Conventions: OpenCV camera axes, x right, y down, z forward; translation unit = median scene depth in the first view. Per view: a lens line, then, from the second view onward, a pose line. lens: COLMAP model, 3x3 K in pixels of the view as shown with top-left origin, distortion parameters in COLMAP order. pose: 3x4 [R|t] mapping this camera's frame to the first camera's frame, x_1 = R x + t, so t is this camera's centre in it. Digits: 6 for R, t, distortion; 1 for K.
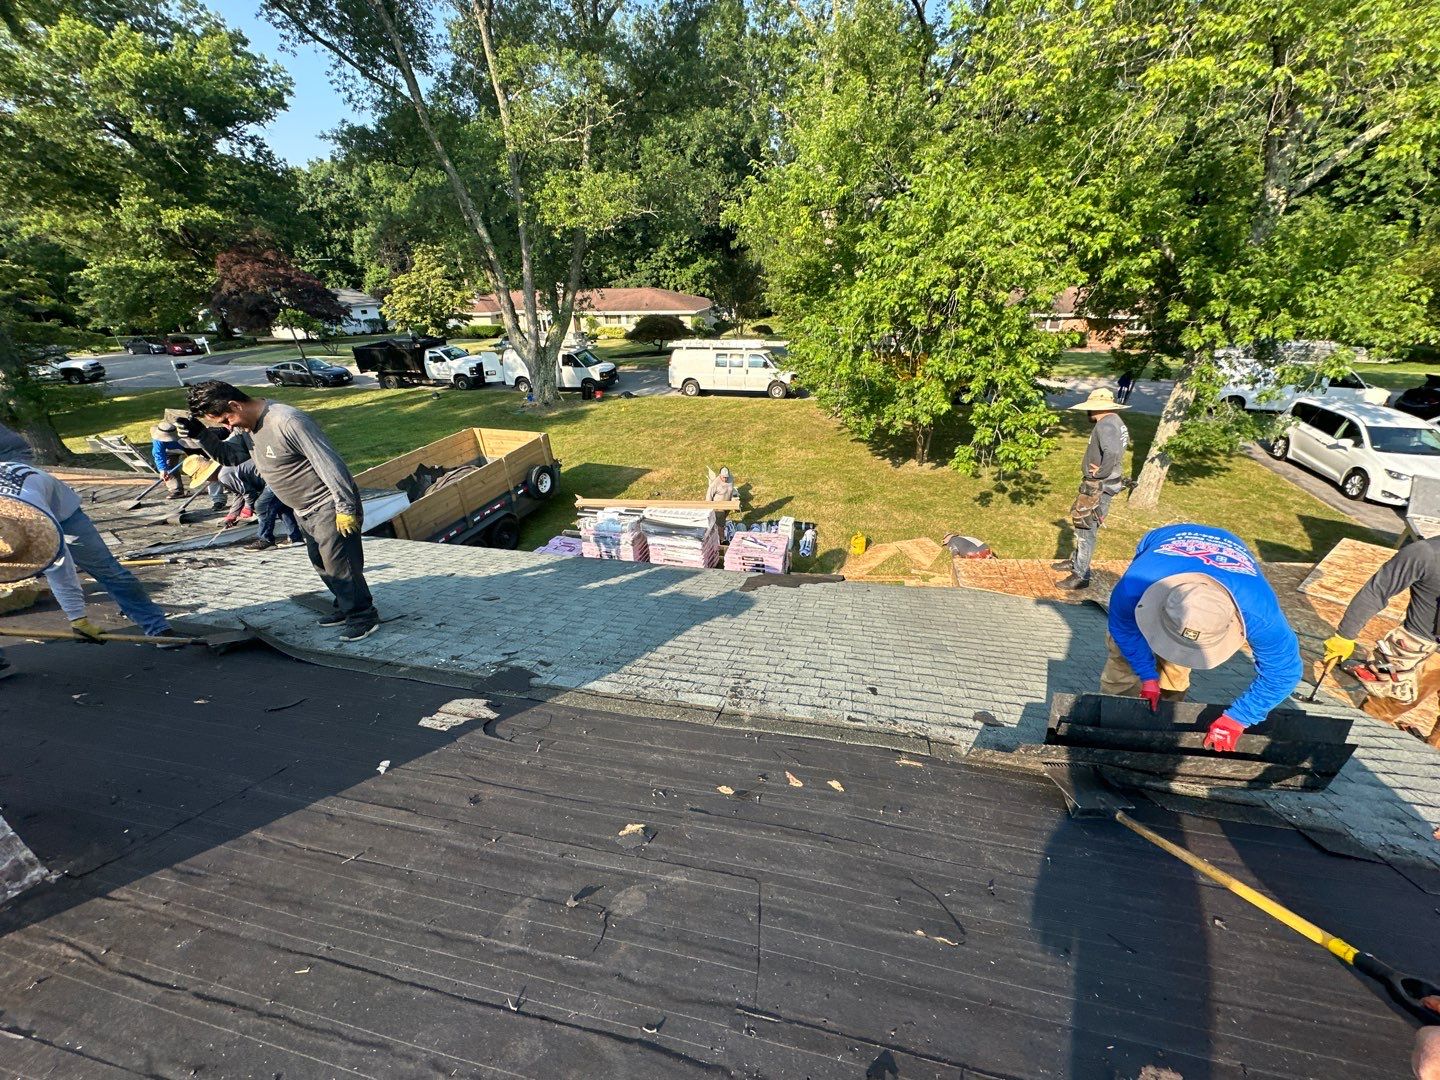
lens RADIAL K [[574.0, 0, 719.6], [0, 574.0, 540.7], [0, 0, 1]] dist [-0.001820, 0.000481]
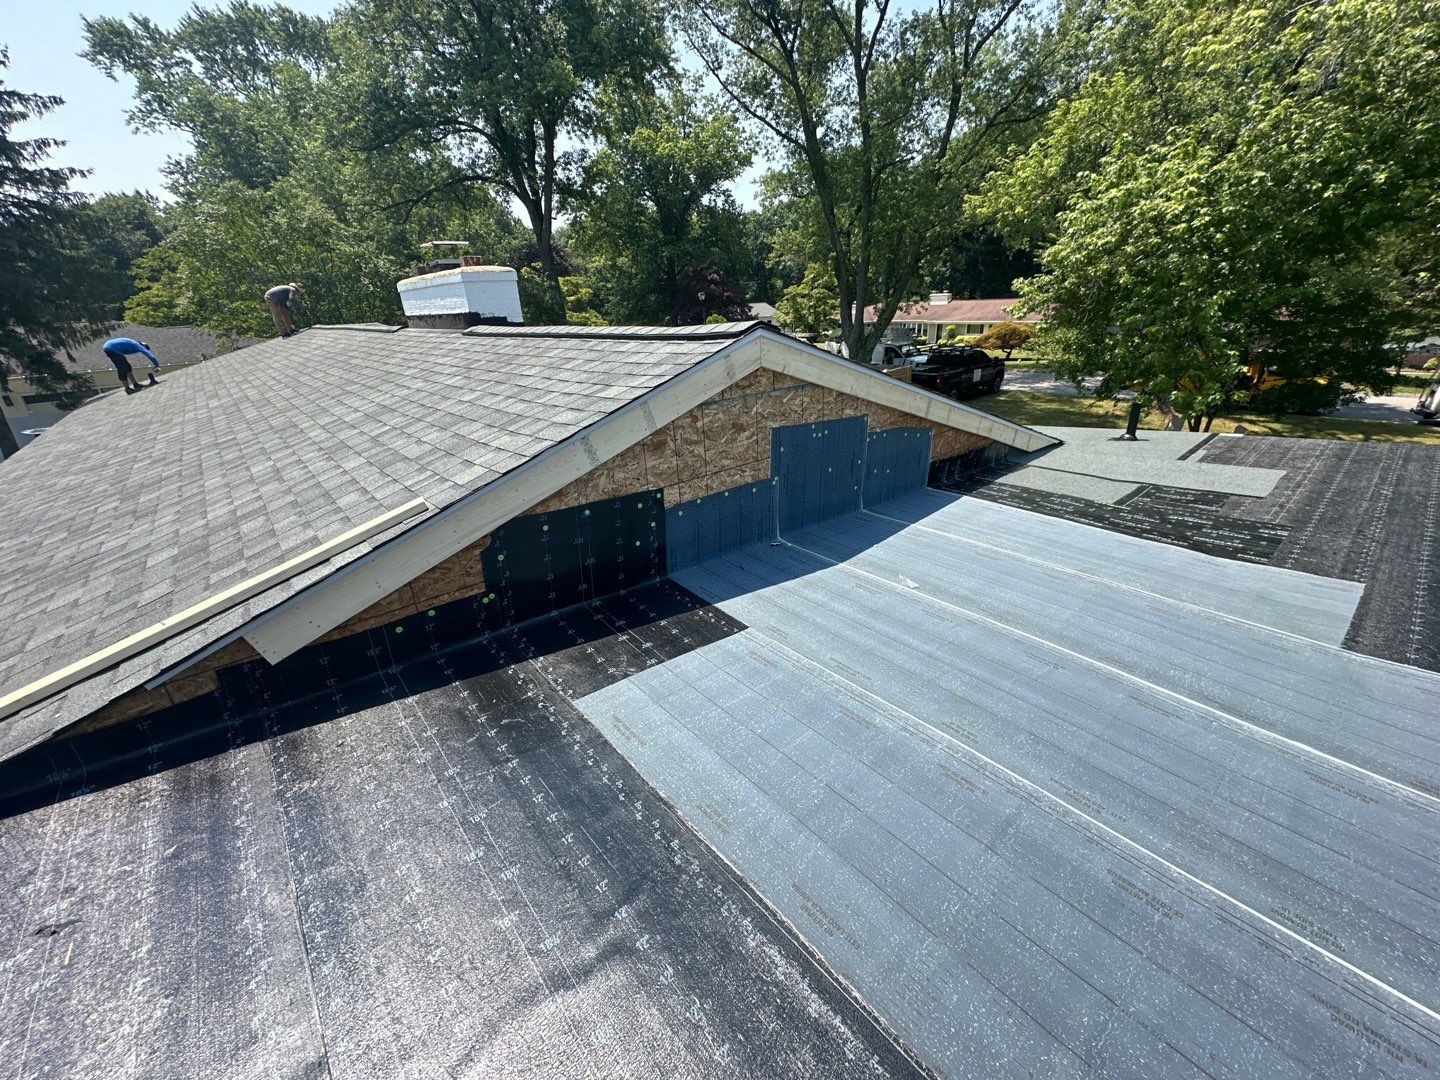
lens RADIAL K [[574.0, 0, 720.6], [0, 574.0, 540.6], [0, 0, 1]] dist [-0.001820, 0.000481]
pose [[0.811419, 0.216500, -0.542888, 0.124656], [-0.234541, 0.971408, 0.036839, 0.068828], [0.535341, 0.097438, 0.838997, -0.079670]]
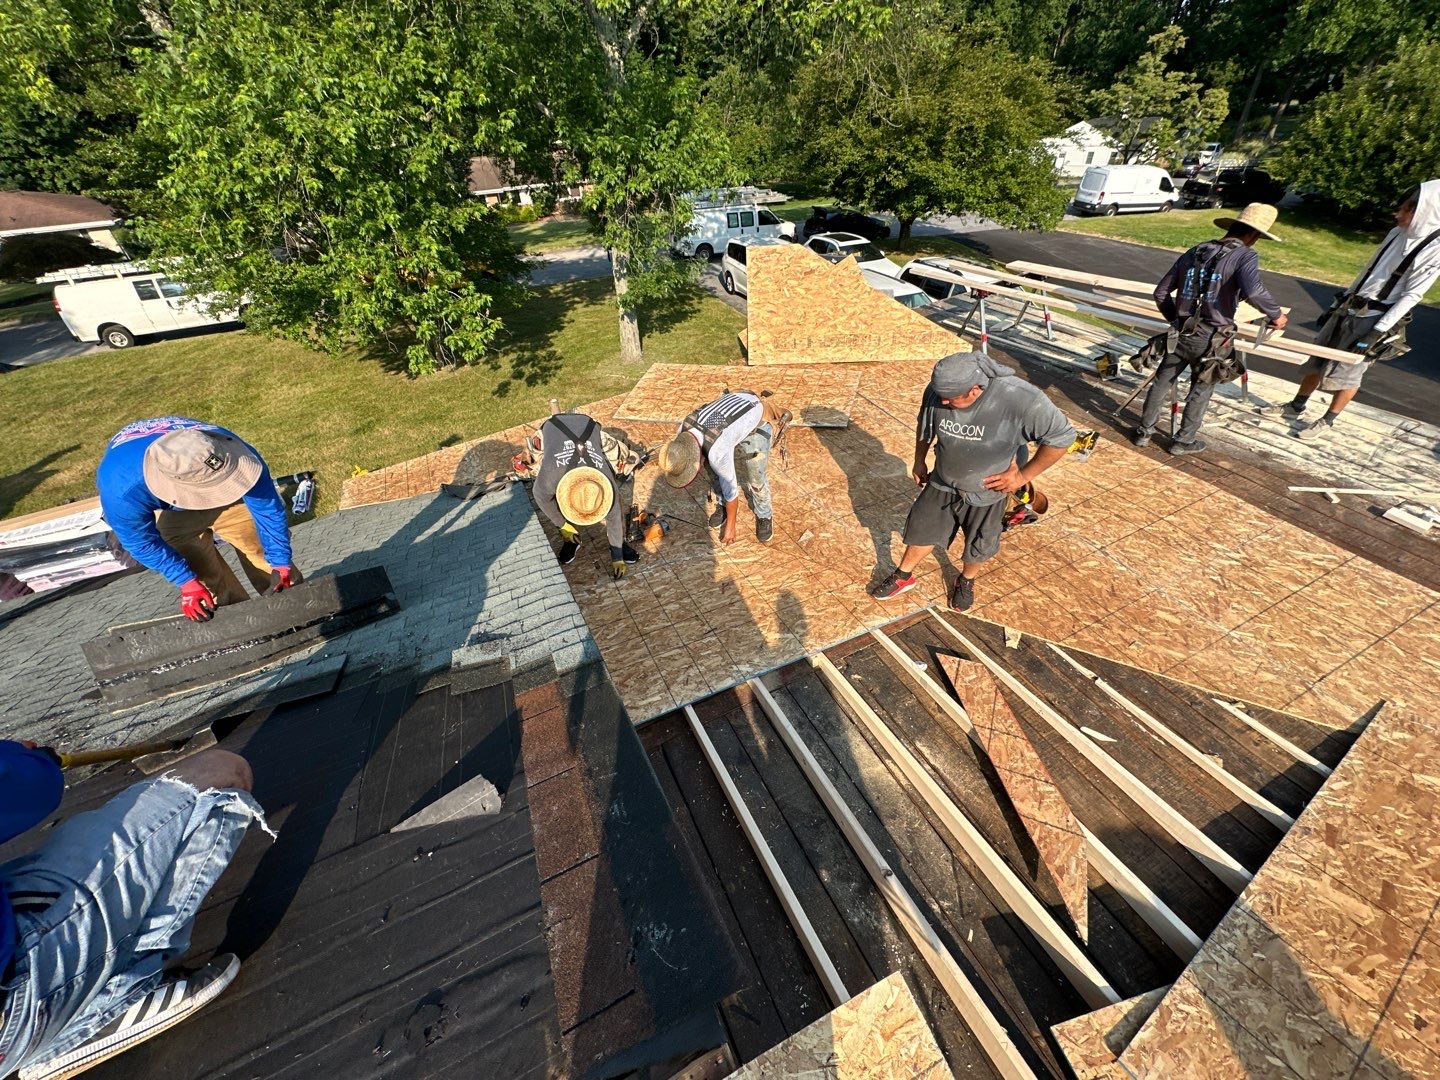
lens RADIAL K [[574.0, 0, 714.8], [0, 574.0, 540.6], [0, 0, 1]] dist [-0.001820, 0.000481]
pose [[0.784498, -0.389925, 0.482205, 0.067867], [0.301556, 0.919326, 0.252794, 0.011433], [-0.541874, -0.052904, 0.838793, -0.023342]]
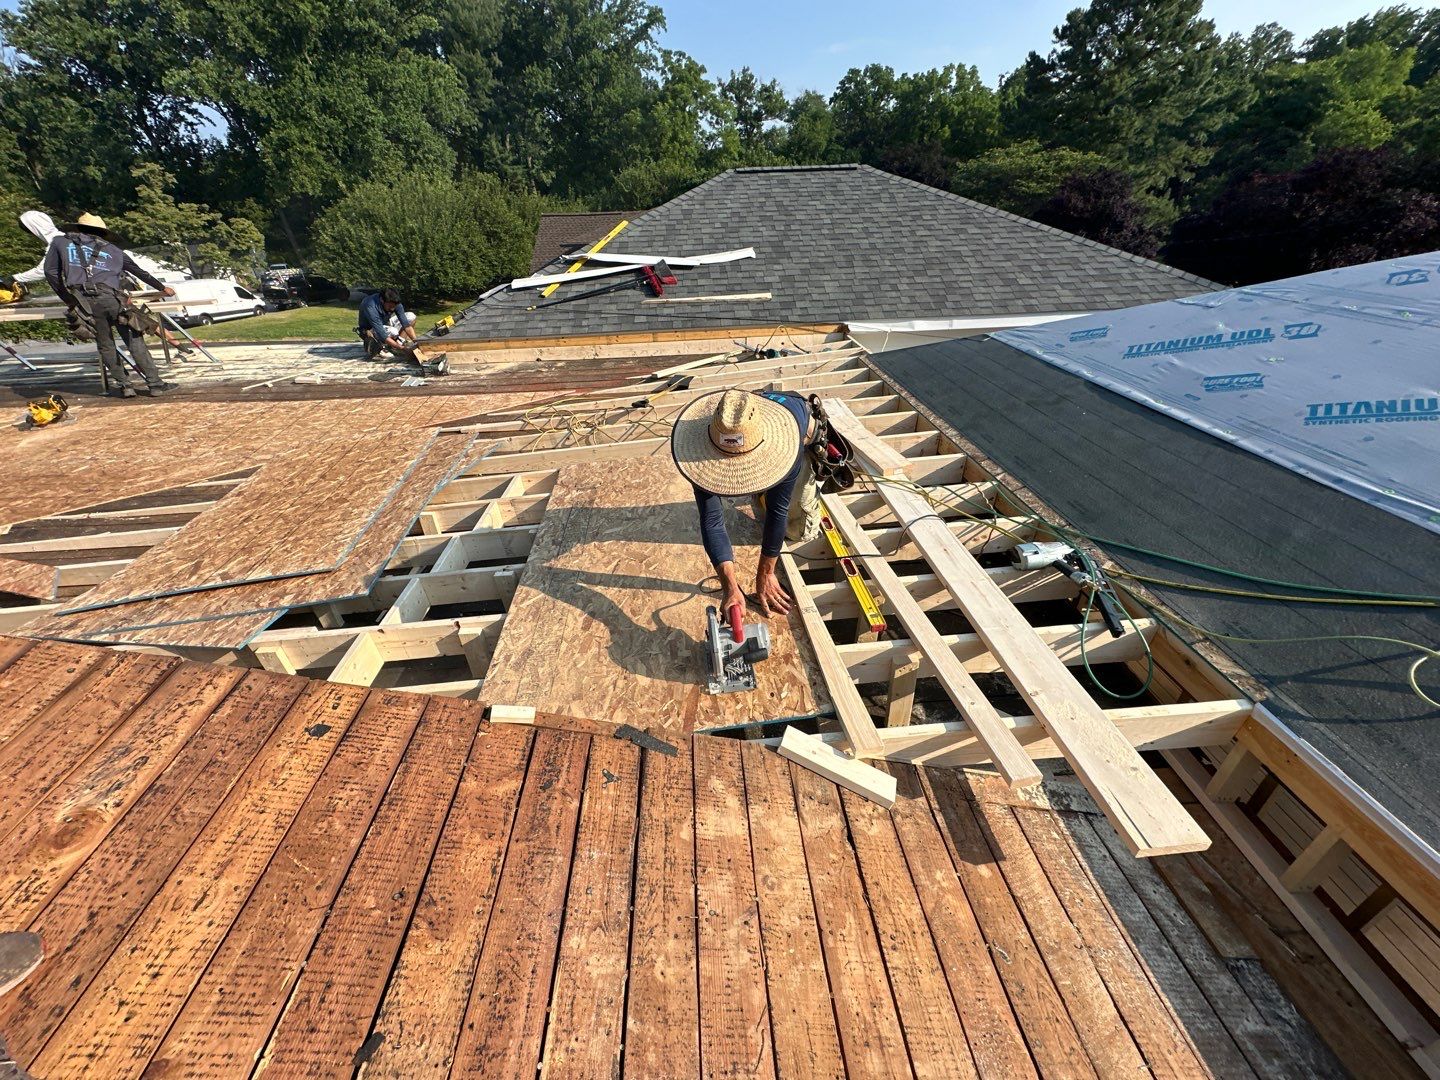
lens RADIAL K [[574.0, 0, 710.3], [0, 574.0, 555.1], [0, 0, 1]] dist [-0.001820, 0.000481]
pose [[-0.275309, -0.480189, 0.832840, 0.019996], [0.461461, 0.693981, 0.552671, 0.068749], [-0.843362, 0.536478, 0.030530, -0.081233]]
